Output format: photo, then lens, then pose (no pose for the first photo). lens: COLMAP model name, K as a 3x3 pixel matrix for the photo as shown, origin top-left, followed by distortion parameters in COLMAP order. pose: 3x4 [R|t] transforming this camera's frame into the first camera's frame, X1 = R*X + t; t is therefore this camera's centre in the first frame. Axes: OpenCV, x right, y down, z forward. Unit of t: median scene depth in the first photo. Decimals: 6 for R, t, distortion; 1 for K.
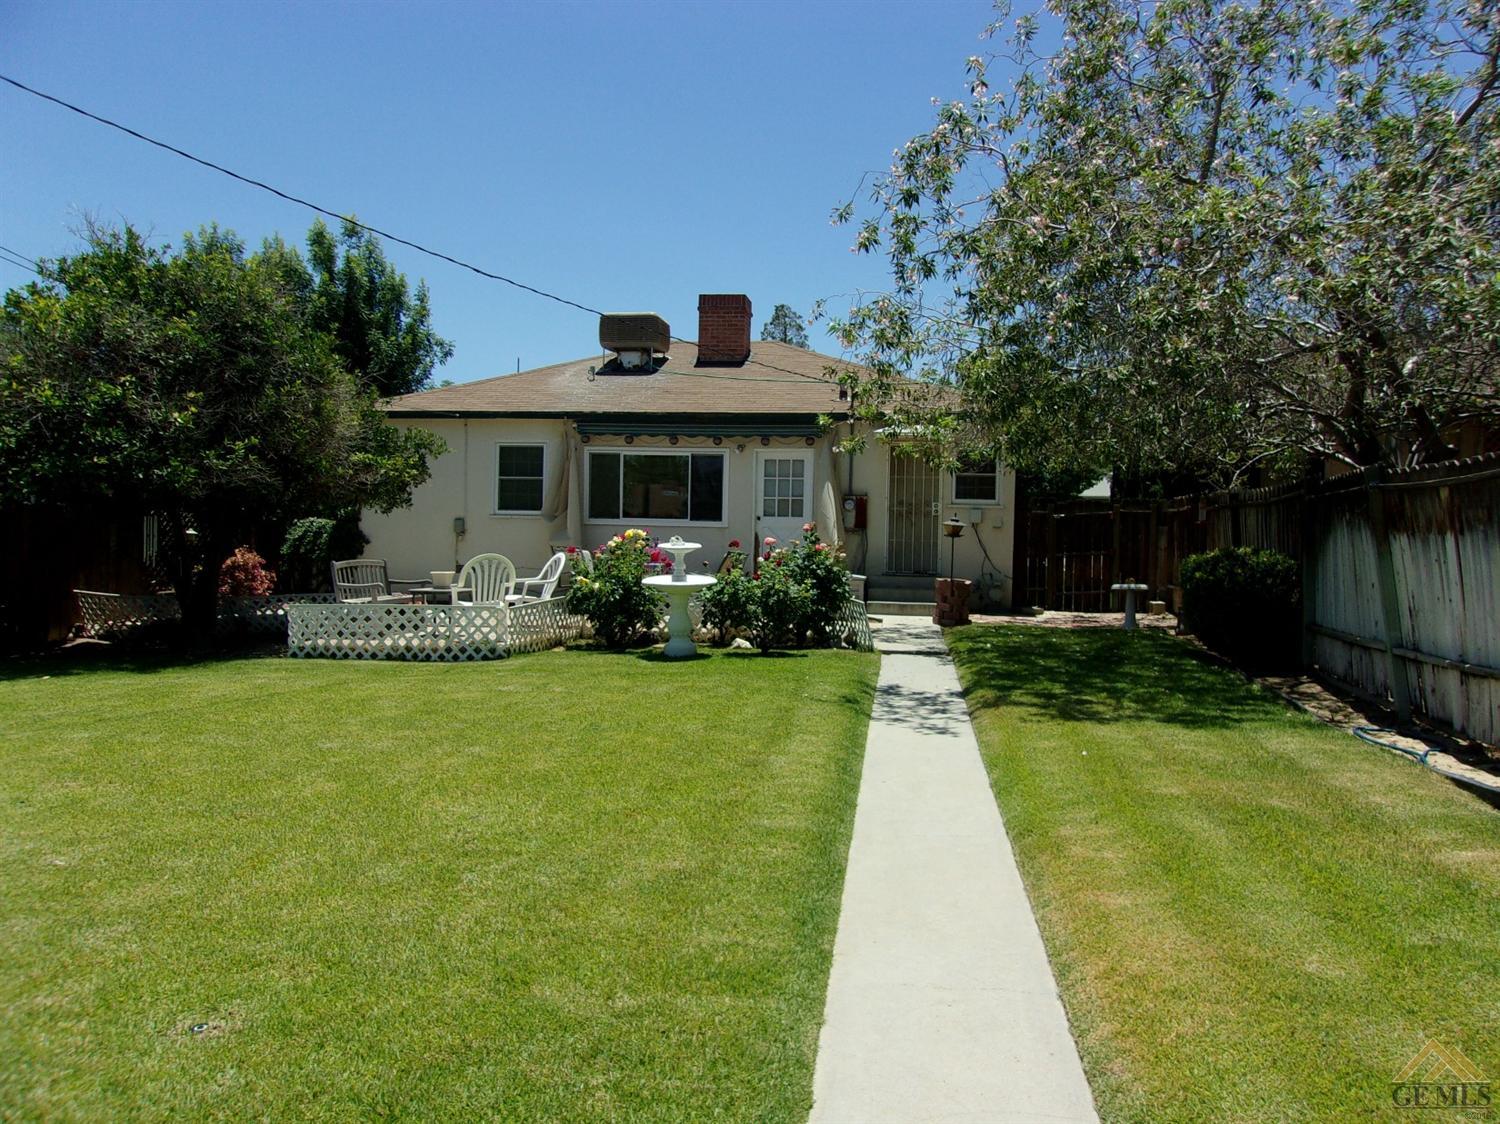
lens RADIAL K [[1200.8, 0, 750.2], [0, 1200.8, 562.2], [0, 0, 1]] dist [-0.010877, 0.042508]
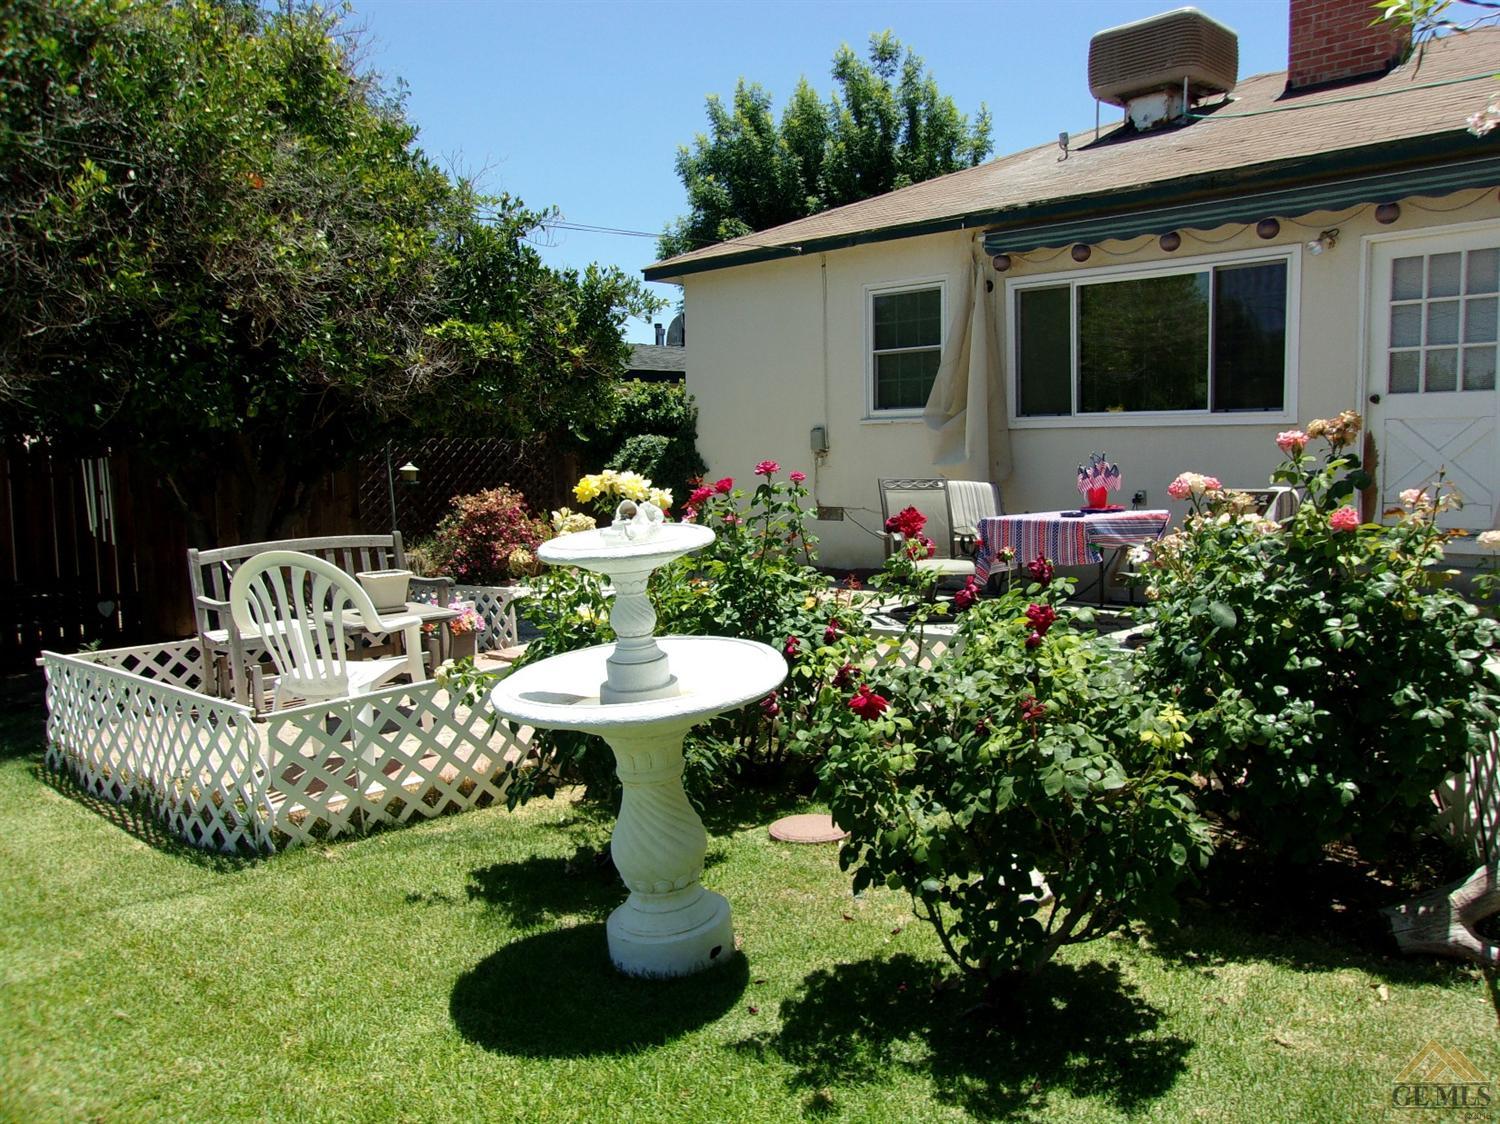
lens RADIAL K [[1200.8, 0, 749.2], [0, 1200.8, 560.6], [0, 0, 1]] dist [-0.010877, 0.042508]
pose [[0.827481, 0.018875, -0.561176, 0.063098], [0.028045, 0.996798, 0.074881, -0.016826], [0.560793, -0.077700, 0.824302, 0.499883]]
